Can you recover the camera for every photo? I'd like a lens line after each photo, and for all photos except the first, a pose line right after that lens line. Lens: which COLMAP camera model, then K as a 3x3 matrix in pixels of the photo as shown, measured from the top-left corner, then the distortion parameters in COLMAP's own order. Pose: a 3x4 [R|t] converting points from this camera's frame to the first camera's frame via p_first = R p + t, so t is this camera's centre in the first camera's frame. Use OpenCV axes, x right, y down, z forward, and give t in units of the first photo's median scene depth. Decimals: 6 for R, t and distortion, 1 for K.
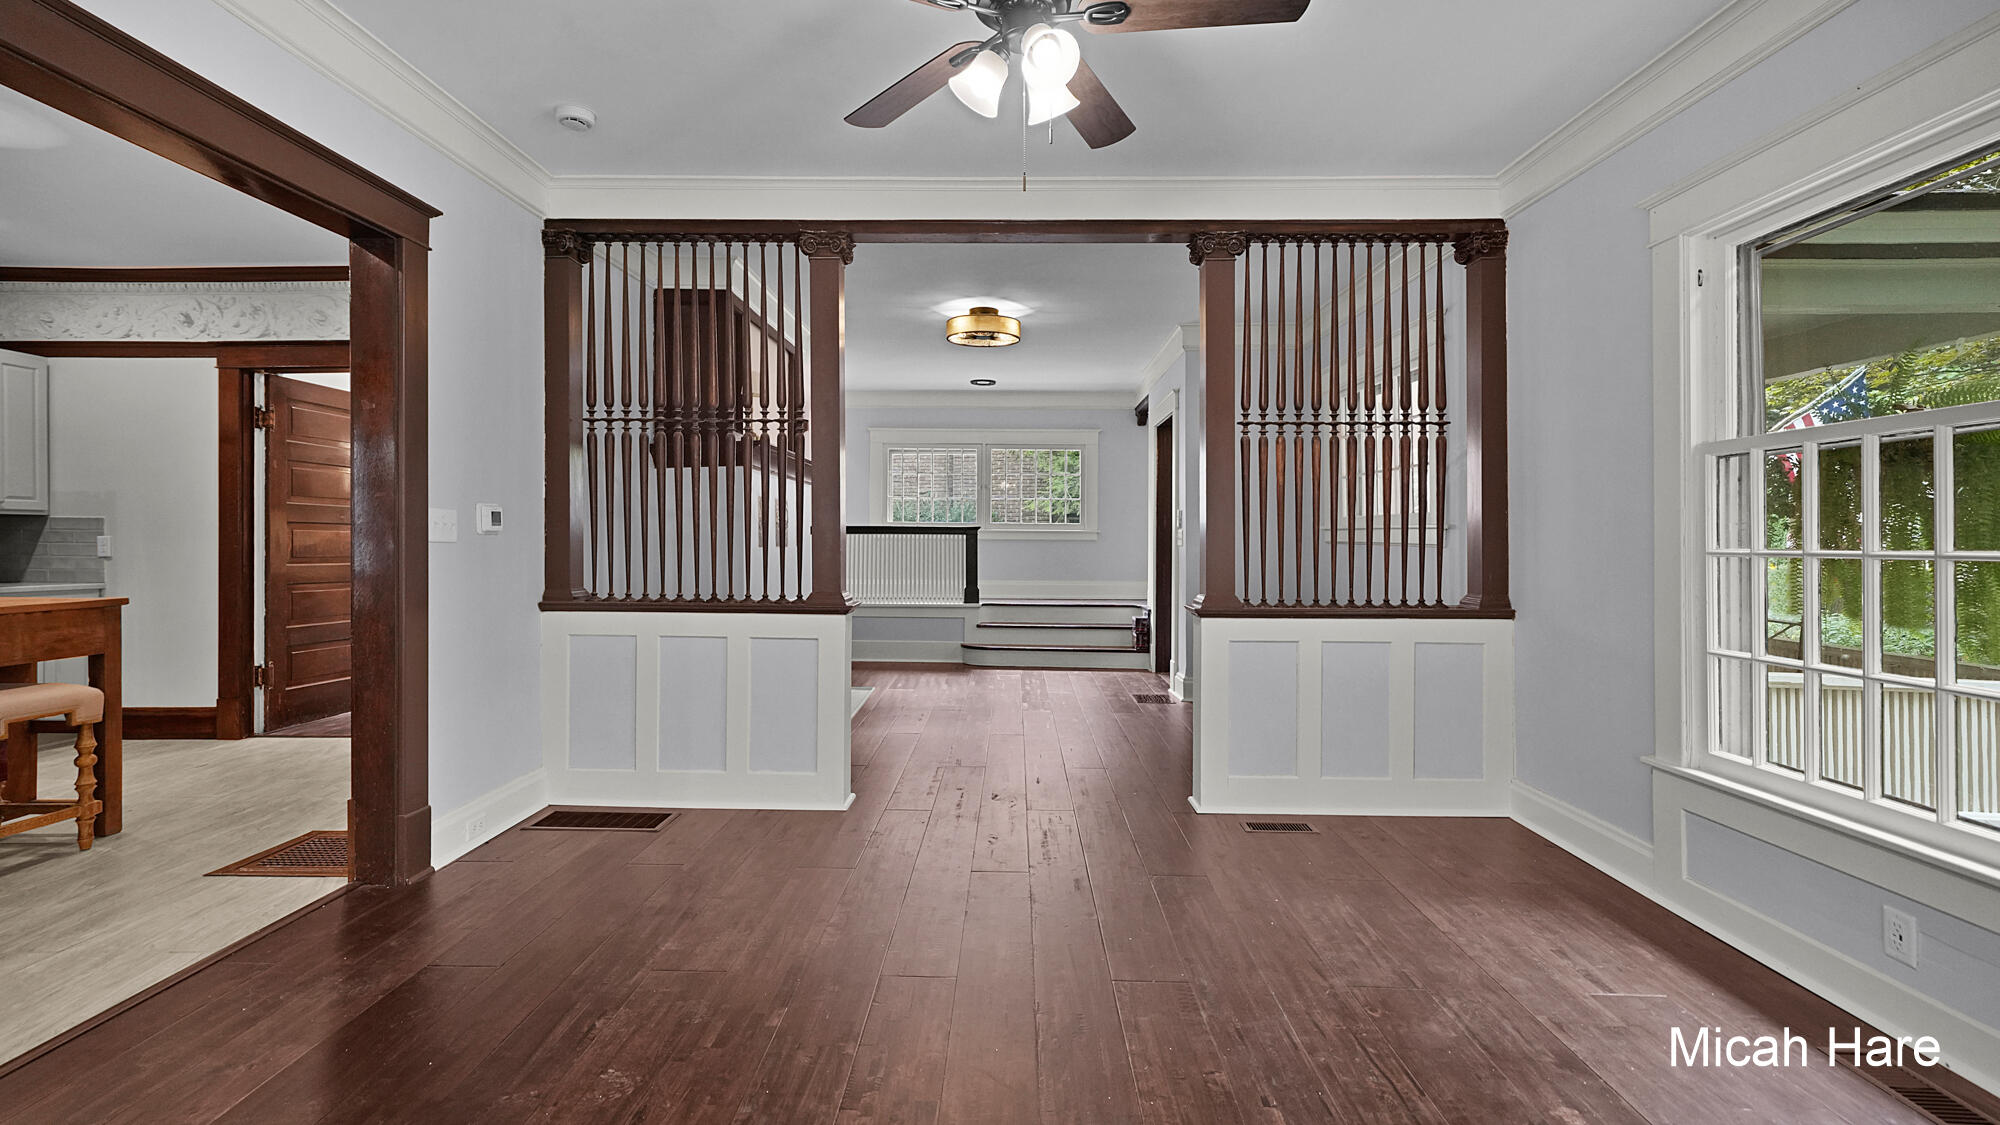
lens RADIAL K [[890.1, 0, 991.6], [0, 890.1, 542.0], [0, 0, 1]] dist [0.001423, 0.001047]
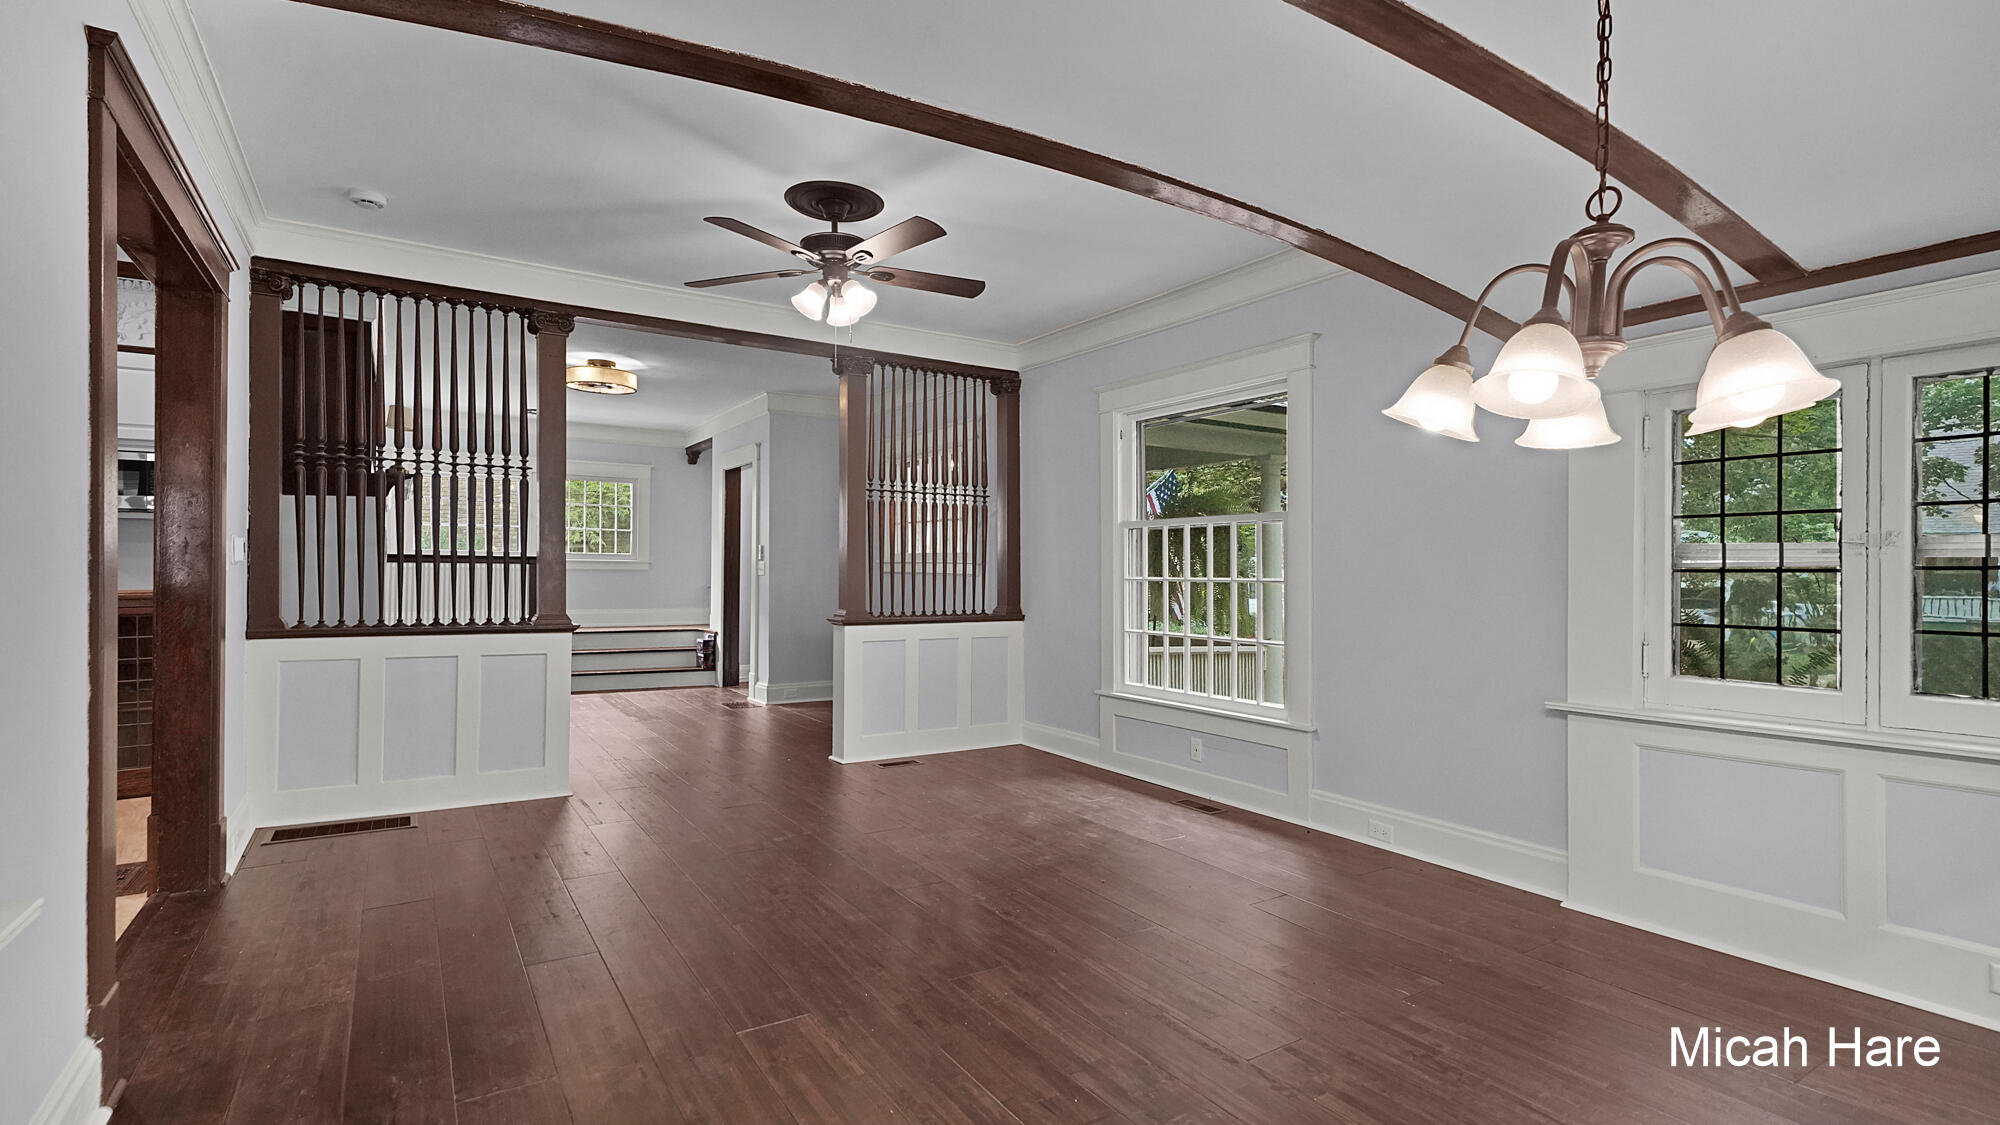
lens RADIAL K [[916.8, 0, 1000.0], [0, 916.8, 562.5], [0, 0, 1]] dist [0.000201, -0.000072]
pose [[0.829306, 0.007267, 0.558748, -0.368889], [-0.001932, 0.999947, -0.010139, -0.001502], [-0.558792, 0.007329, 0.829276, -0.344464]]
